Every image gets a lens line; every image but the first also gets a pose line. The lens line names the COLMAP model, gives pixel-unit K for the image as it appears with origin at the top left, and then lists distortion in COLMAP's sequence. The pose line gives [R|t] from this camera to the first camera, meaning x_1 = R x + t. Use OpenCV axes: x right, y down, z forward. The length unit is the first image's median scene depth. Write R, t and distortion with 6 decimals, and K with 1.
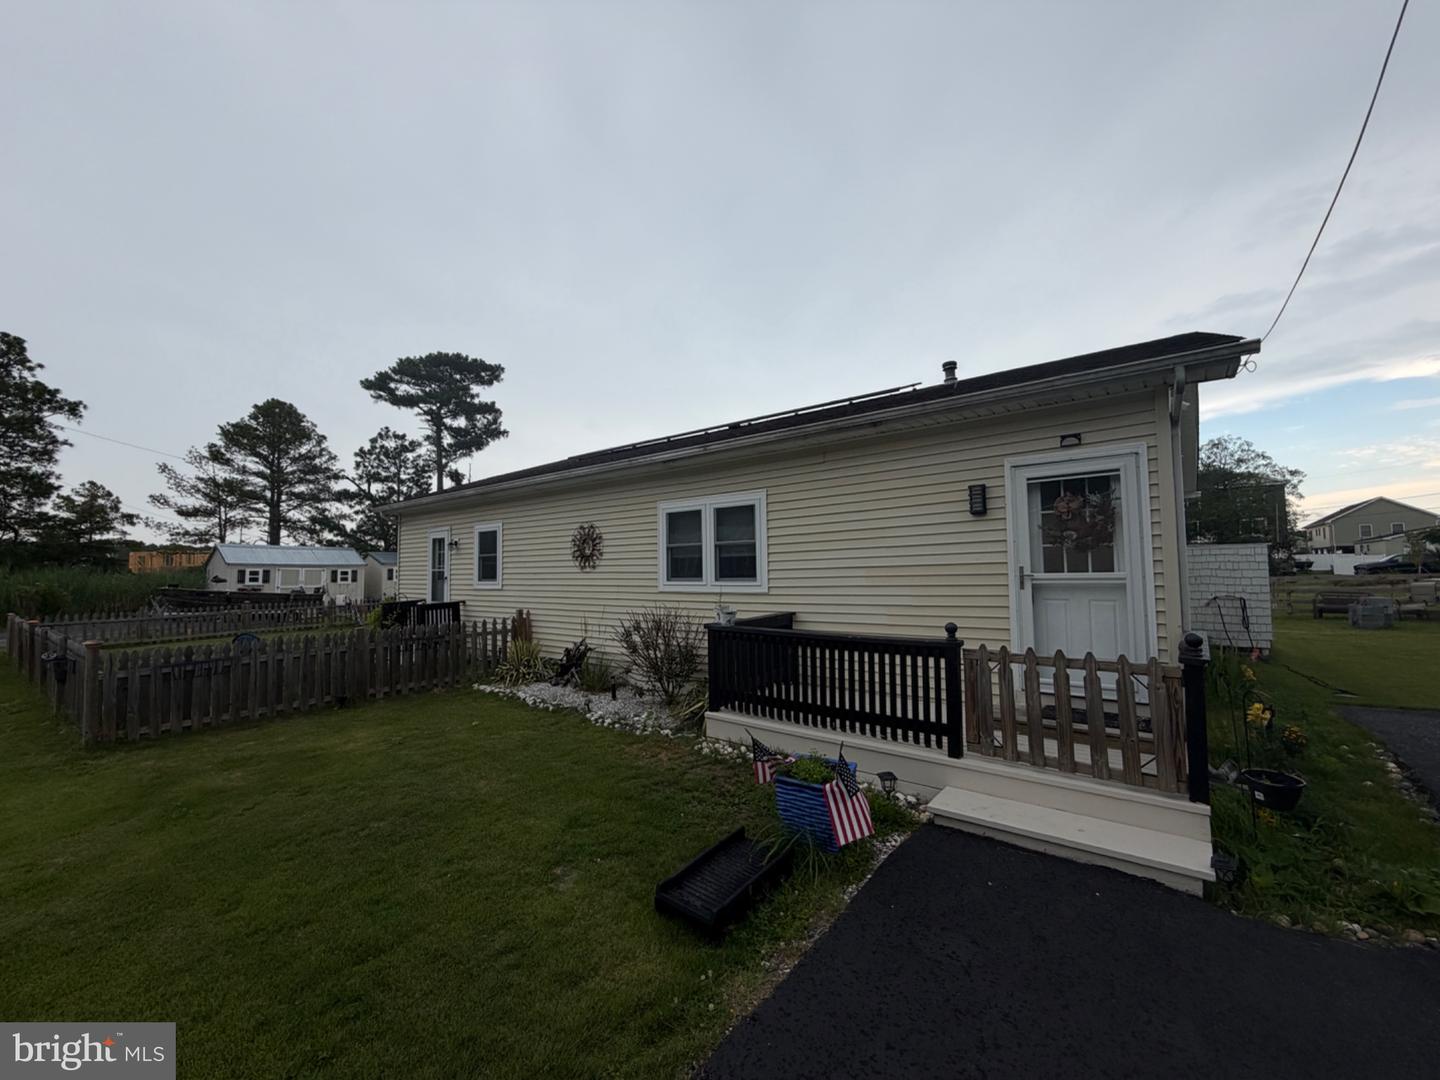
lens RADIAL K [[574.5, 0, 716.6], [0, 574.5, 537.2], [0, 0, 1]] dist [0.002058, -0.001019]
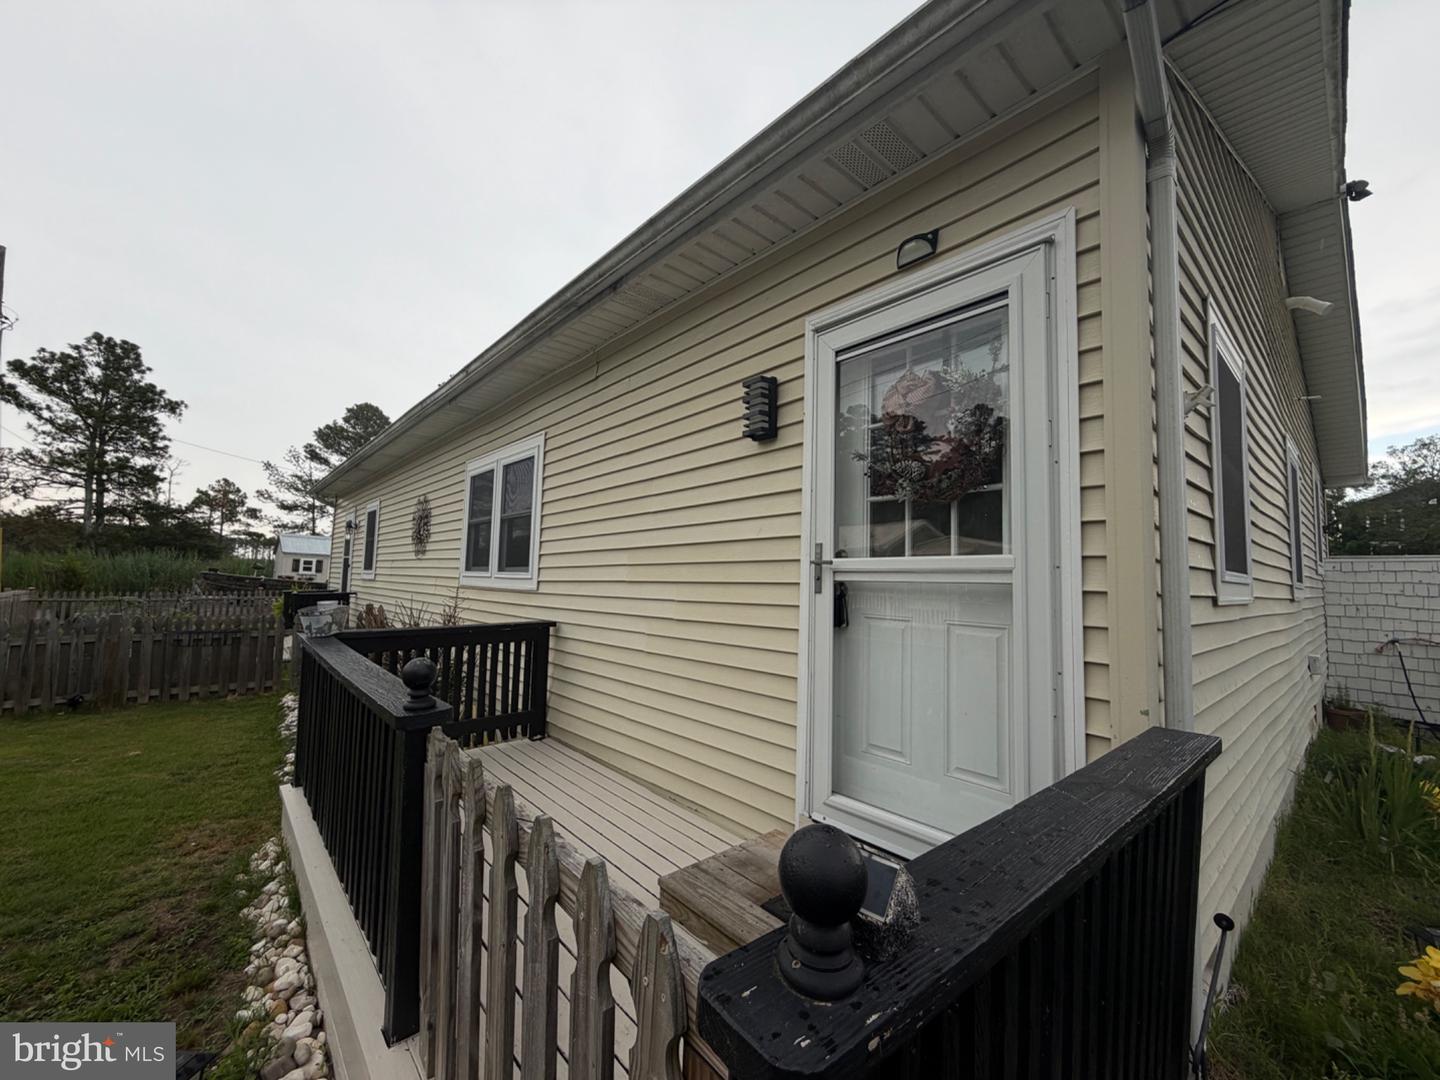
lens RADIAL K [[574.5, 0, 715.5], [0, 574.5, 539.0], [0, 0, 1]] dist [0.002058, -0.001019]
pose [[0.983478, 0.028115, -0.178832, 0.244080], [-0.031147, 0.999414, -0.014171, 0.025802], [0.178329, 0.019507, 0.983778, 0.245632]]
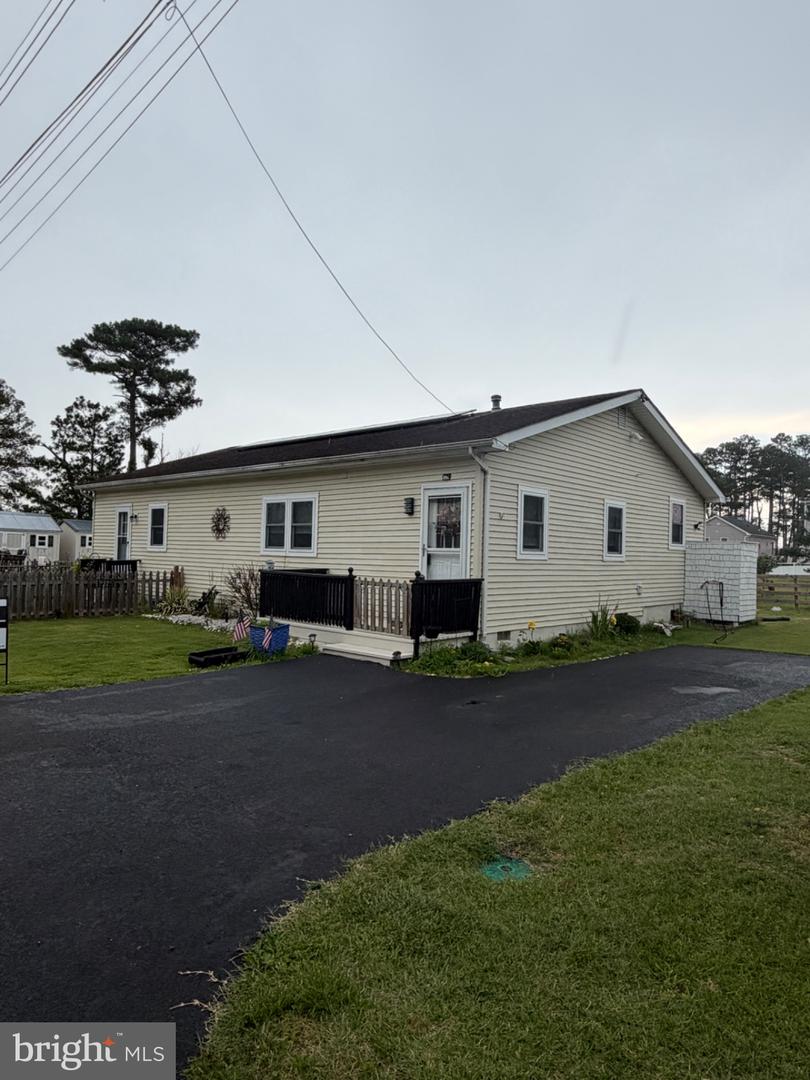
lens RADIAL K [[683.6, 0, 405.4], [0, 683.6, 544.5], [0, 0, 1]] dist [-0.001296, -0.002026]
pose [[0.996630, 0.041596, -0.070701, 0.287642], [-0.038515, 0.998271, 0.044406, -0.019546], [0.072426, -0.041533, 0.996509, -0.539726]]
